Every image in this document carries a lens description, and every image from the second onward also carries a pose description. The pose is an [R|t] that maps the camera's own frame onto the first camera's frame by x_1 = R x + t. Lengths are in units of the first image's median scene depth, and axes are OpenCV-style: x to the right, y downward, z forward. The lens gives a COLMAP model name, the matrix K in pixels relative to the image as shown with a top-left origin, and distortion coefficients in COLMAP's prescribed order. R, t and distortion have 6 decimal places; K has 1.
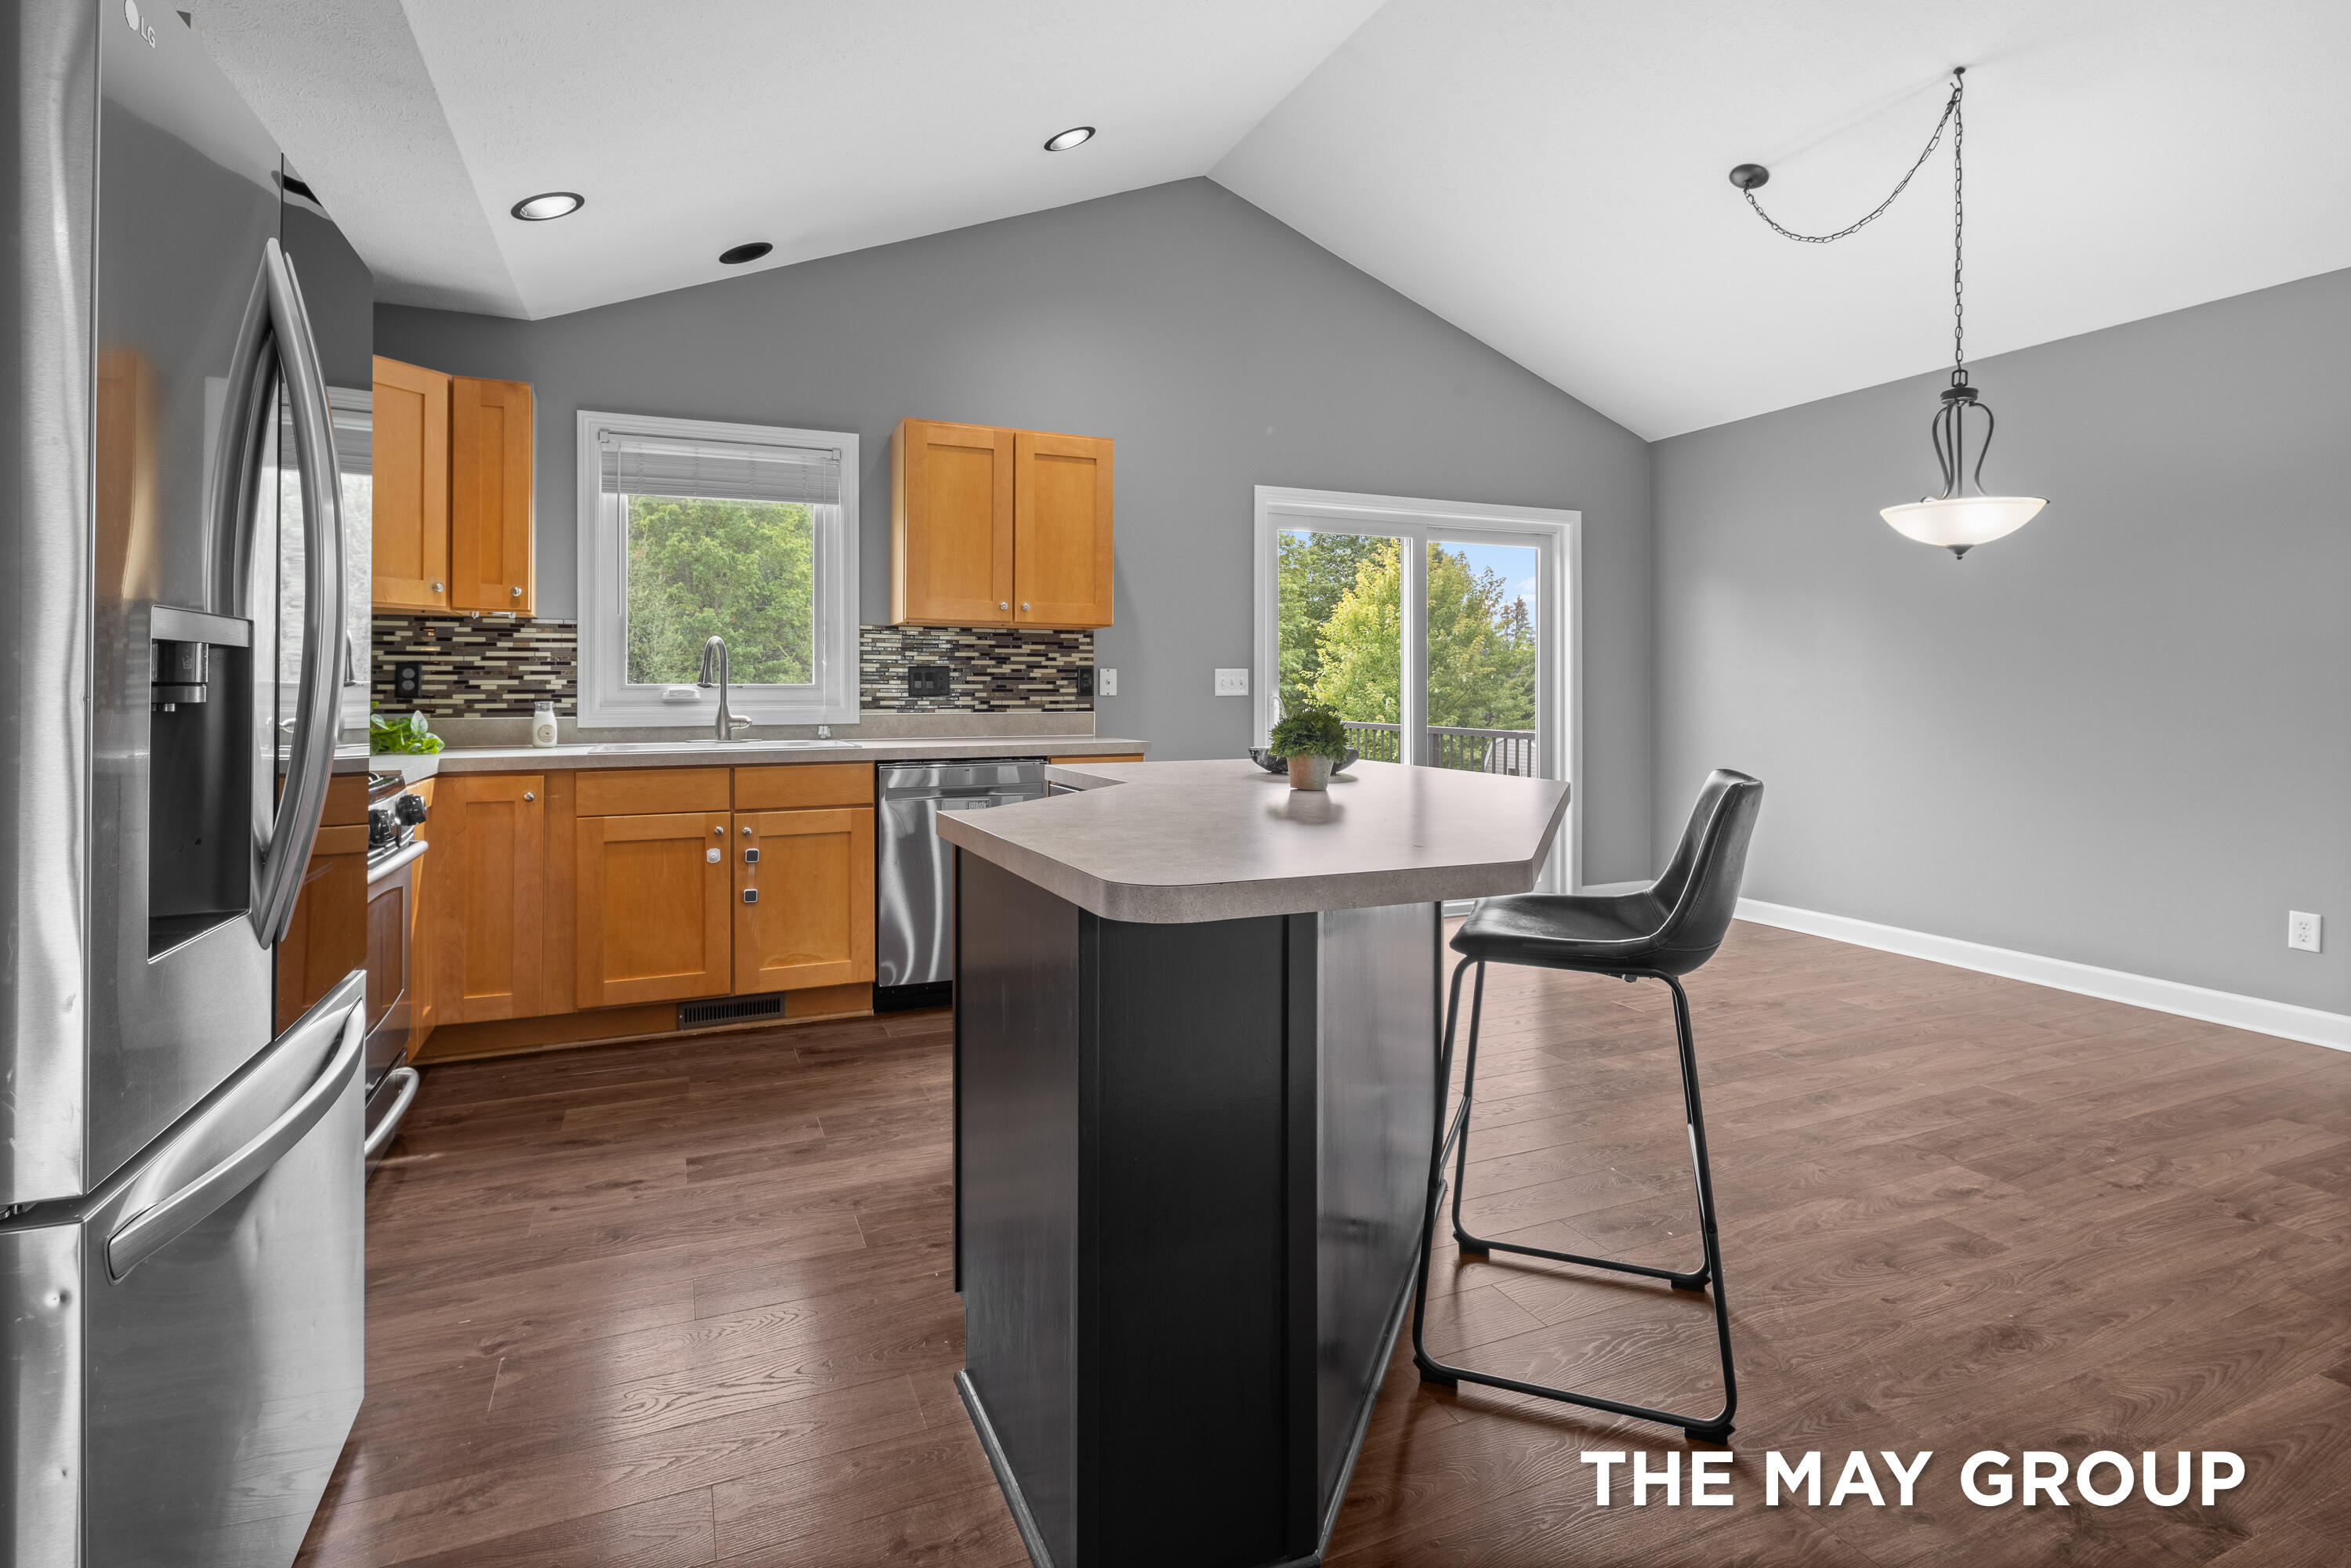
lens RADIAL K [[1141.8, 0, 1171.2], [0, 1141.8, 682.1], [0, 0, 1]] dist [0.005984, -0.005611]
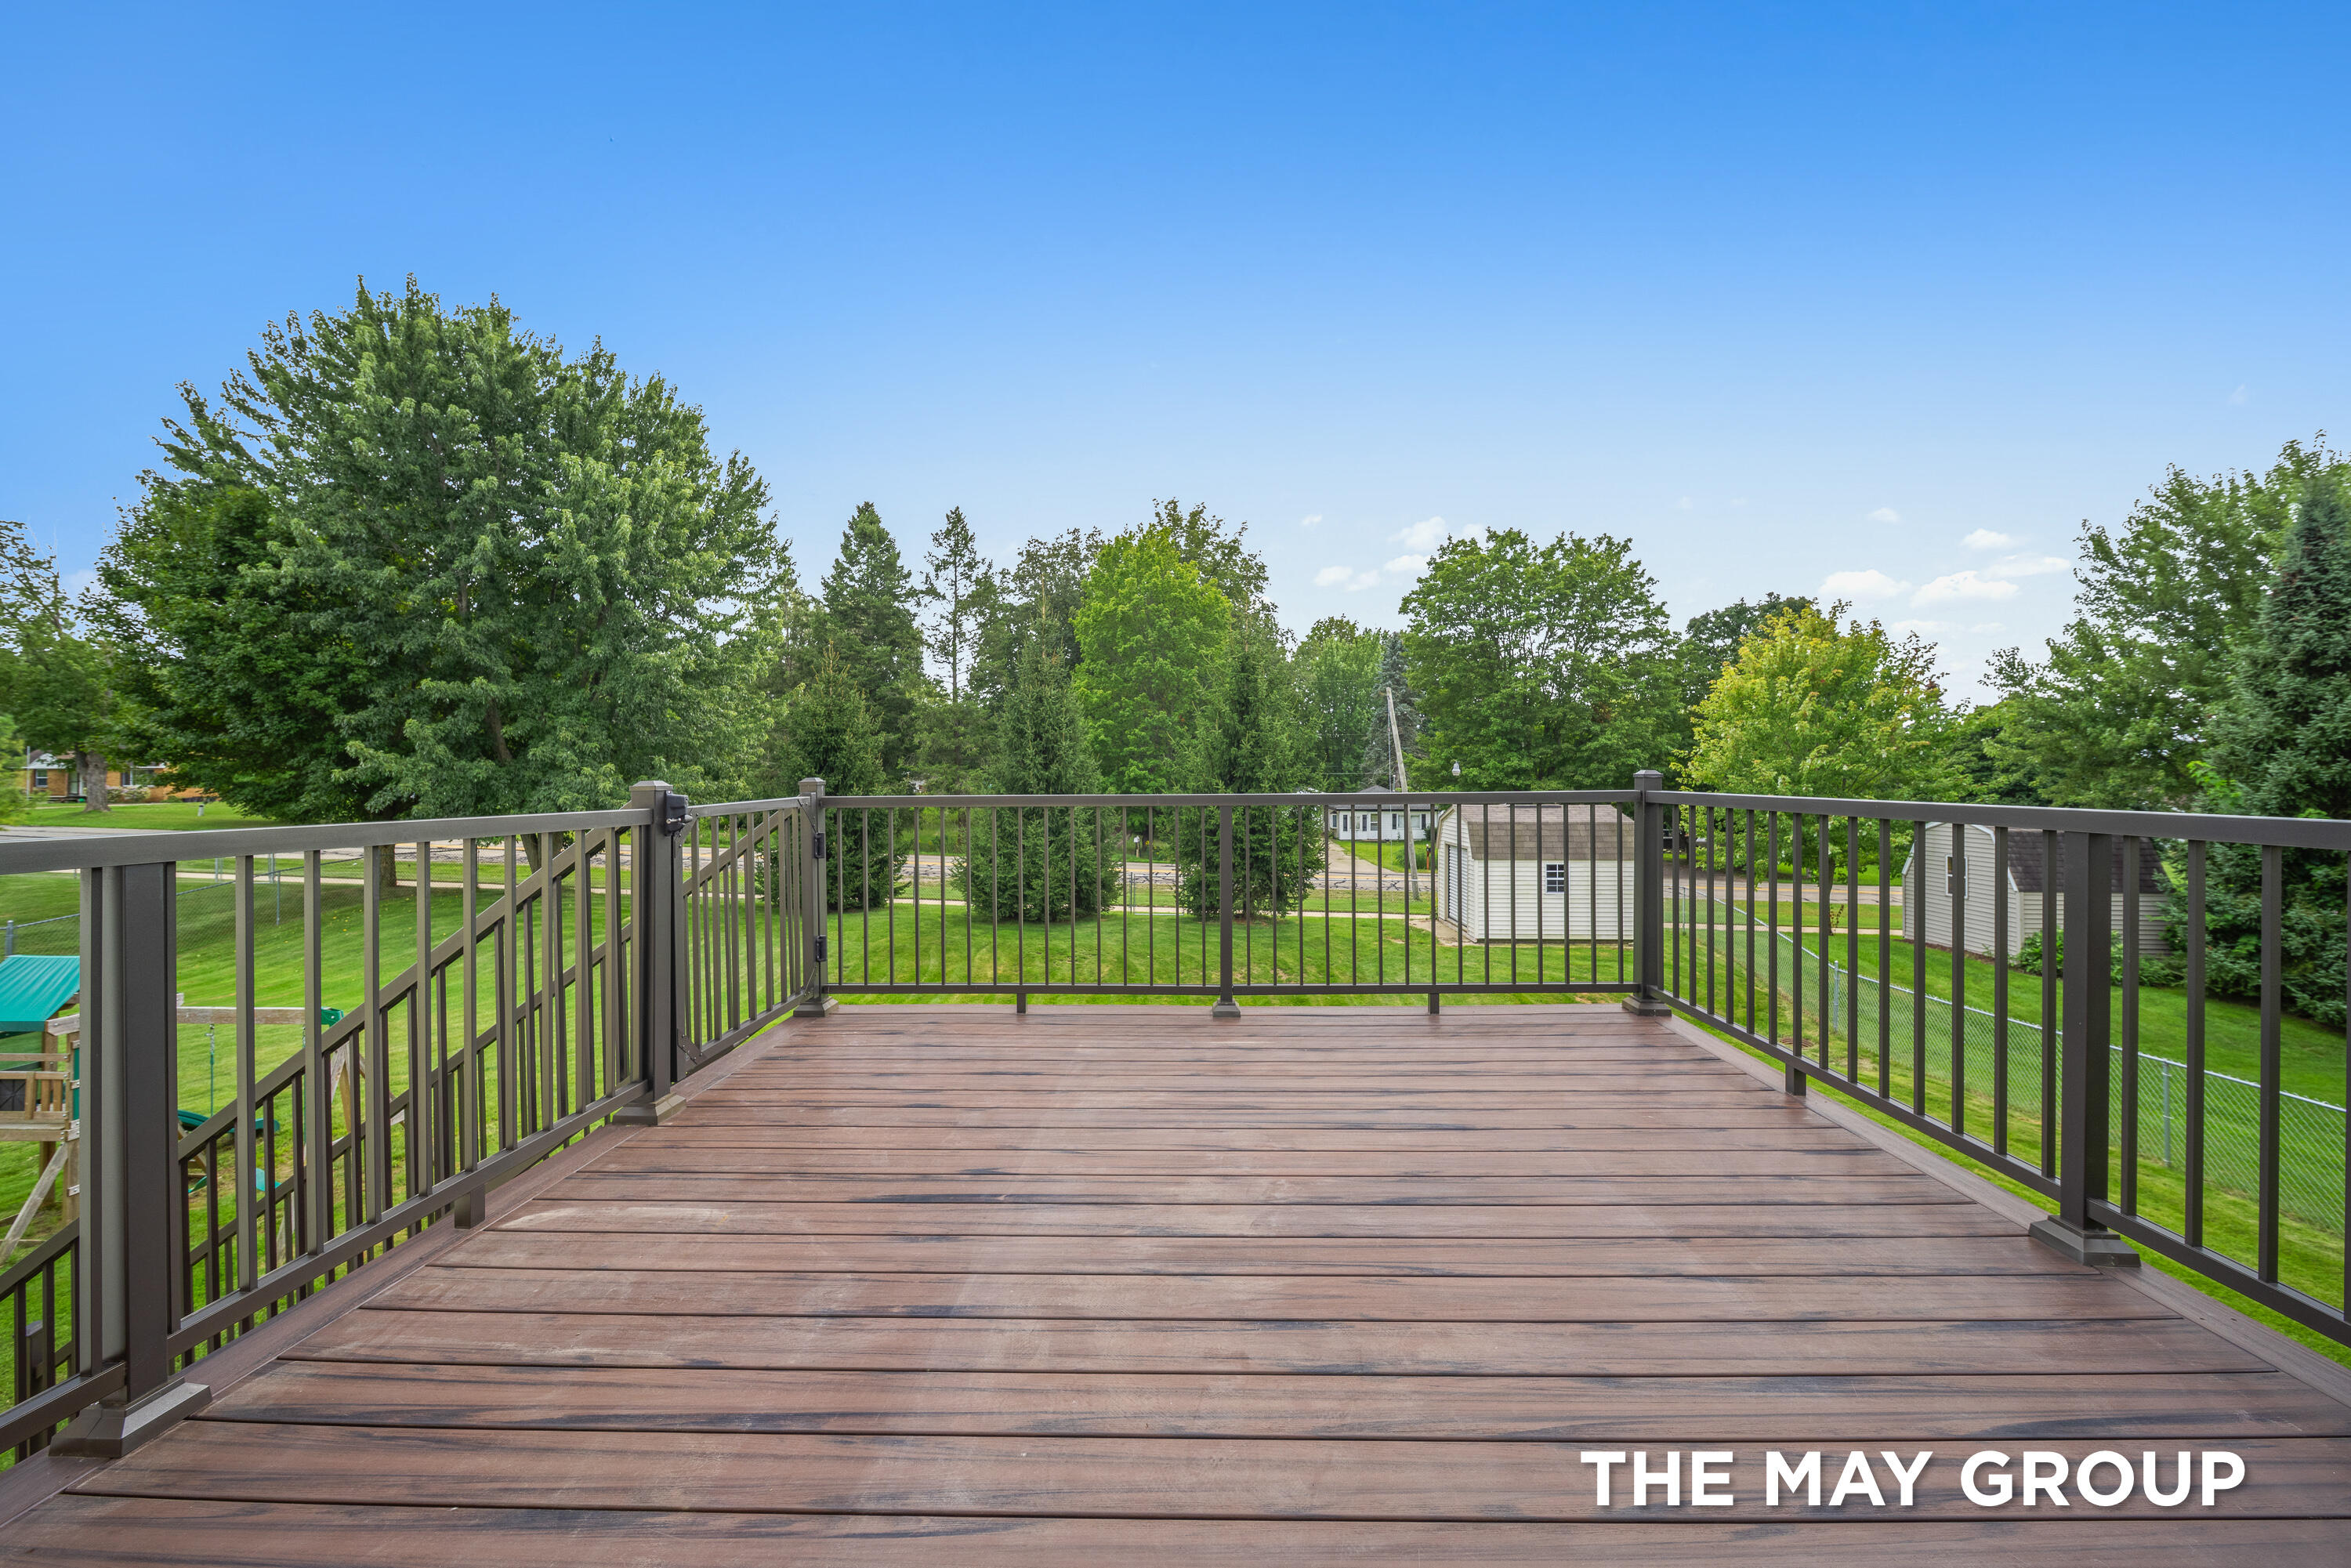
lens RADIAL K [[818.1, 0, 1160.9], [0, 818.1, 762.4], [0, 0, 1]] dist [-0.003282, -0.001224]
pose [[0.898778, -0.009494, -0.438300, 0.190993], [0.006026, 0.999939, -0.009303, 0.049159], [0.438362, 0.005720, 0.898780, 1.292977]]
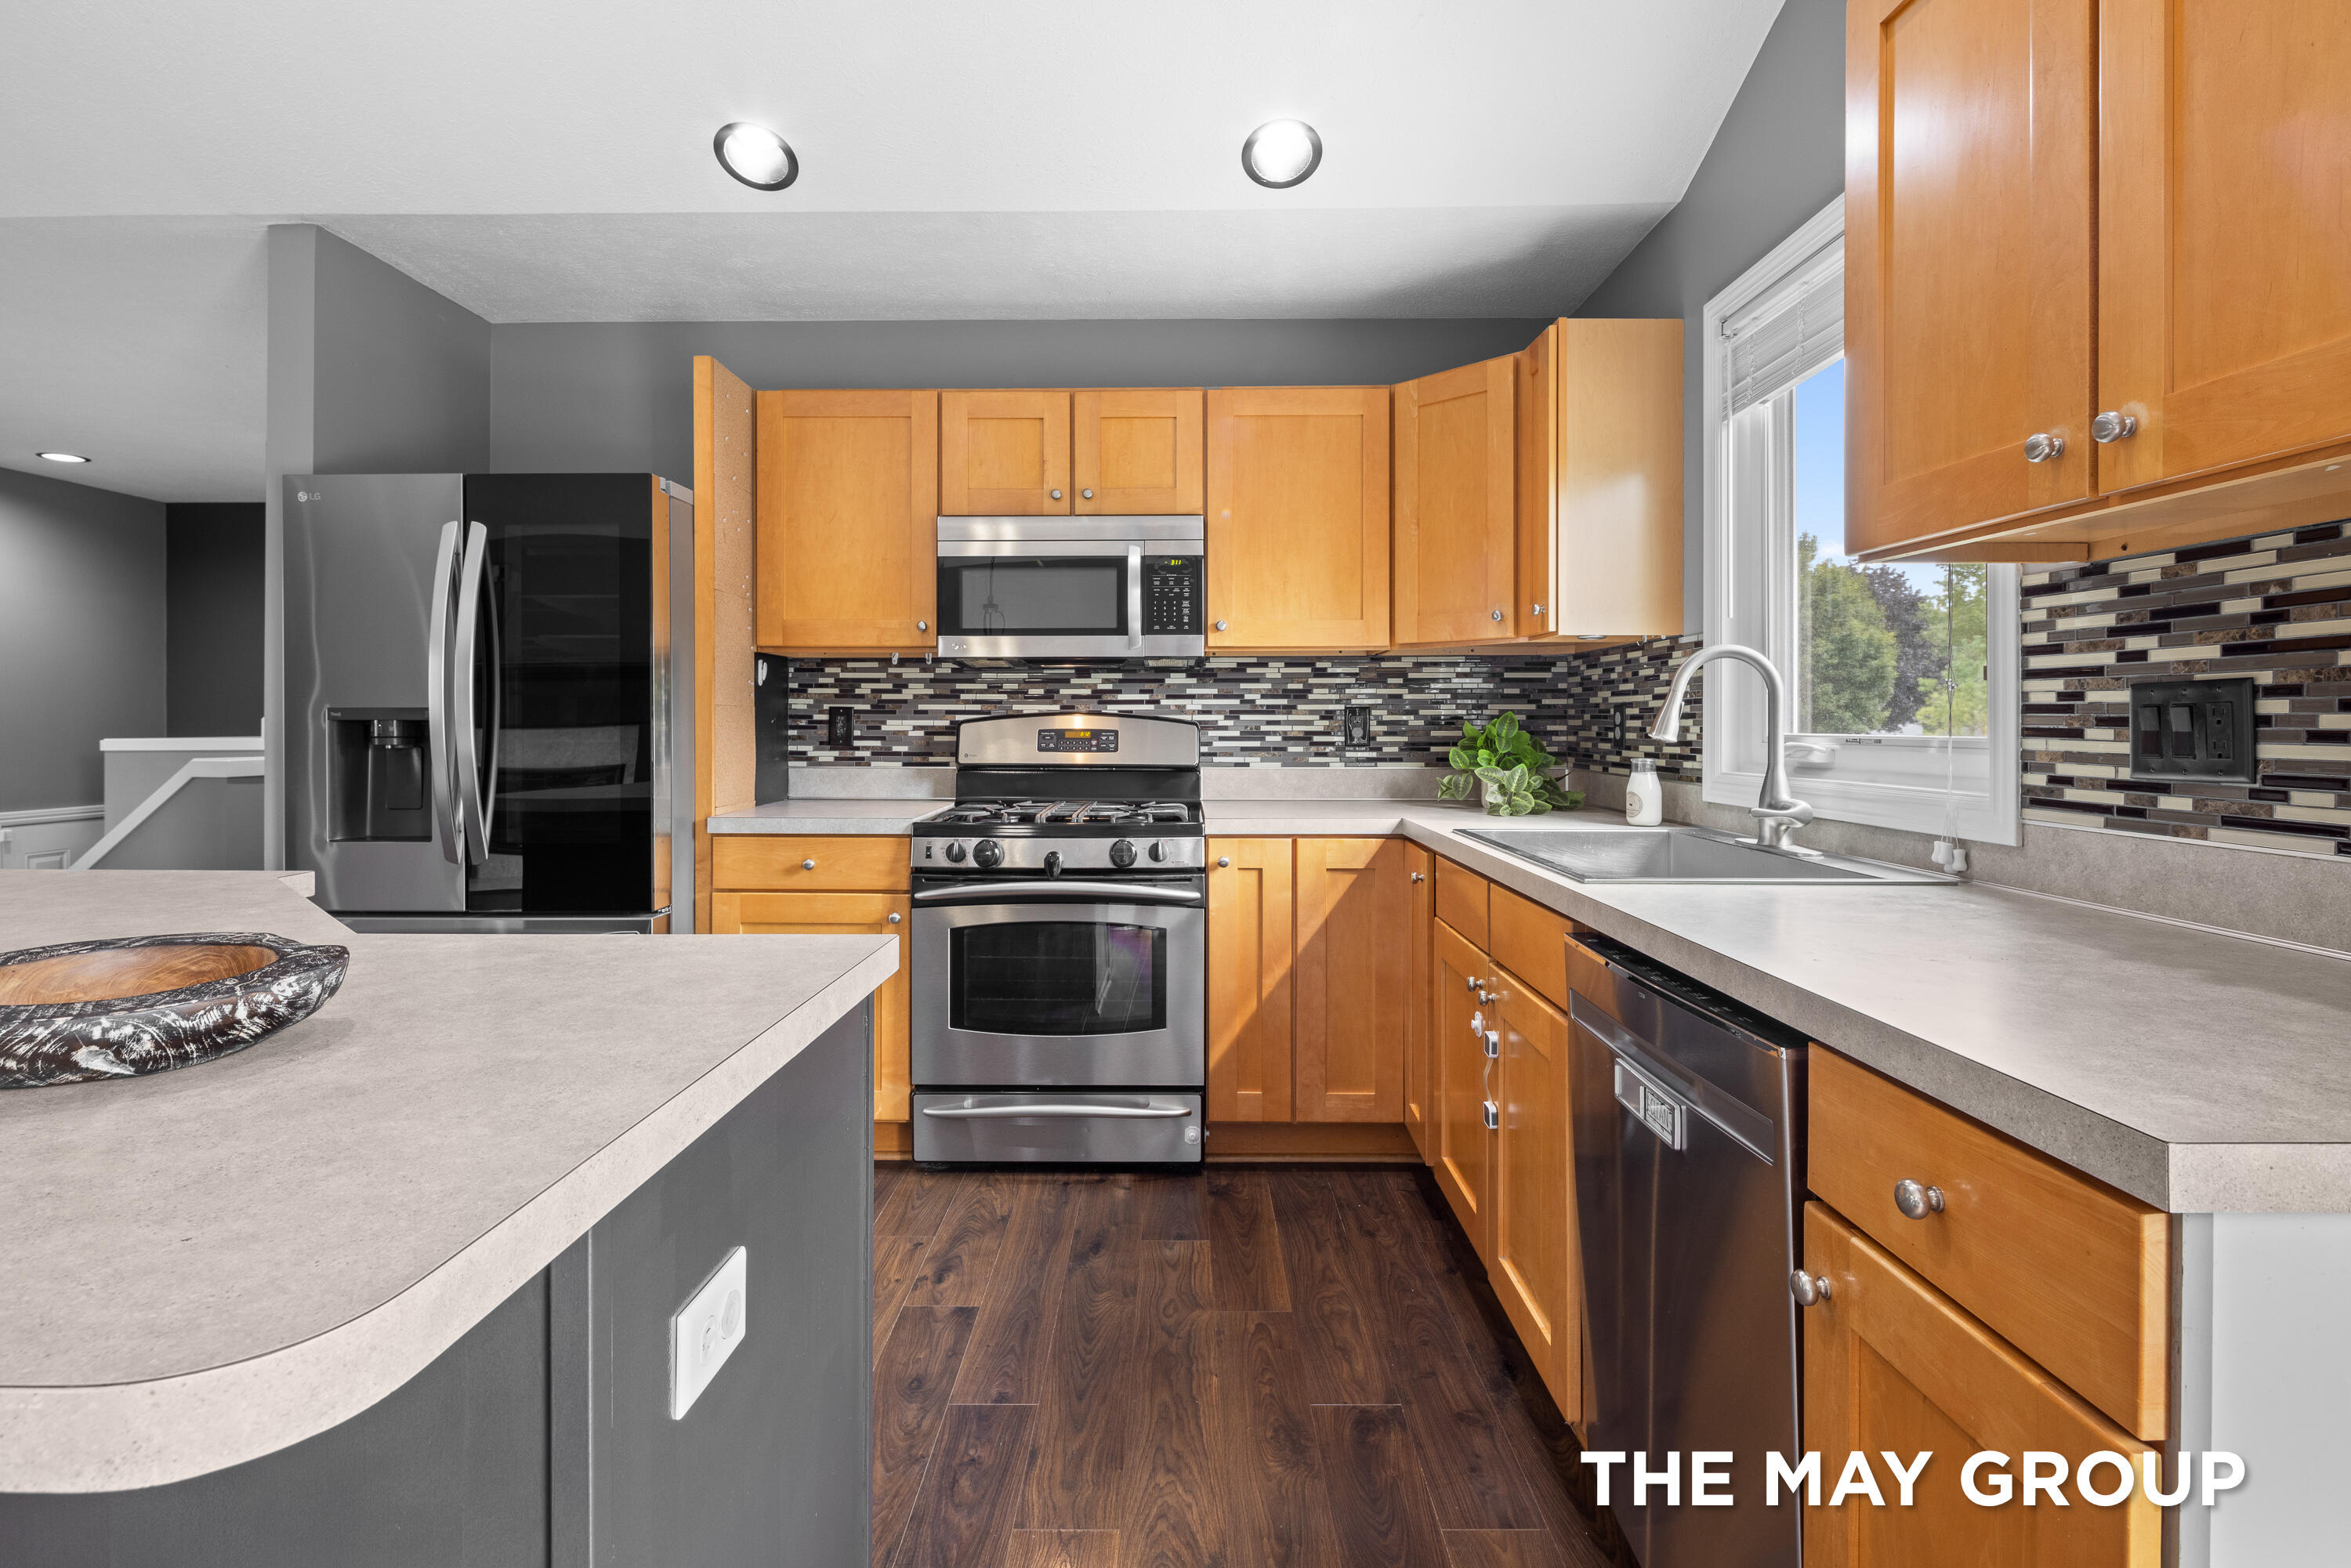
lens RADIAL K [[1141.8, 0, 1169.3], [0, 1141.8, 721.2], [0, 0, 1]] dist [0.005984, -0.005611]
pose [[-0.410809, -0.000644, -0.911721, 0.178799], [0.005705, 0.999978, -0.003277, -0.004311], [0.911703, -0.006548, -0.410797, 0.944452]]
